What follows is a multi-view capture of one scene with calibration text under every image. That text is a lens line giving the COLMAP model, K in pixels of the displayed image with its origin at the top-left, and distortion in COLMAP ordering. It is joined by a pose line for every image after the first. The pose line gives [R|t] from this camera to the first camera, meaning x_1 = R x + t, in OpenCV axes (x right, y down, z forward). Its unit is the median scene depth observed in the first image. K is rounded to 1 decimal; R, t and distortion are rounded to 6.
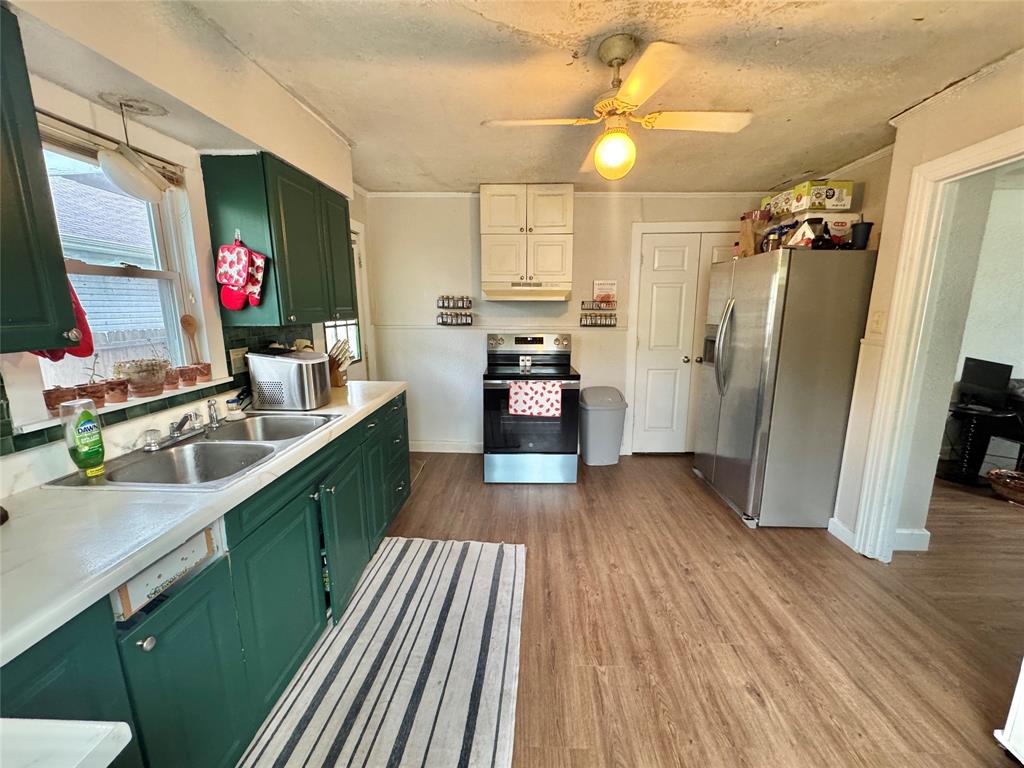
lens RADIAL K [[409.6, 0, 512.0], [0, 409.6, 384.0], [0, 0, 1]] dist [-0.002639, 0.000701]
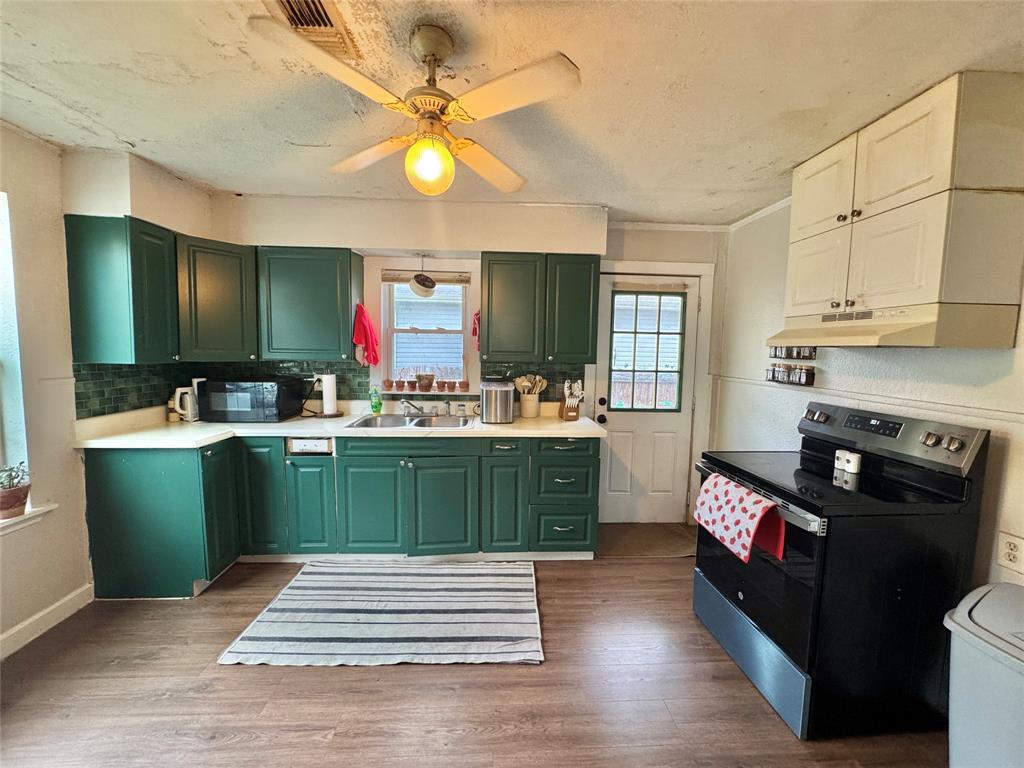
lens RADIAL K [[409.6, 0, 512.0], [0, 409.6, 384.0], [0, 0, 1]] dist [-0.002639, 0.000701]
pose [[0.097979, 0.086098, -0.991457, 0.852943], [-0.207325, 0.976158, 0.064281, -0.167638], [0.973353, 0.199255, 0.113493, 0.879479]]
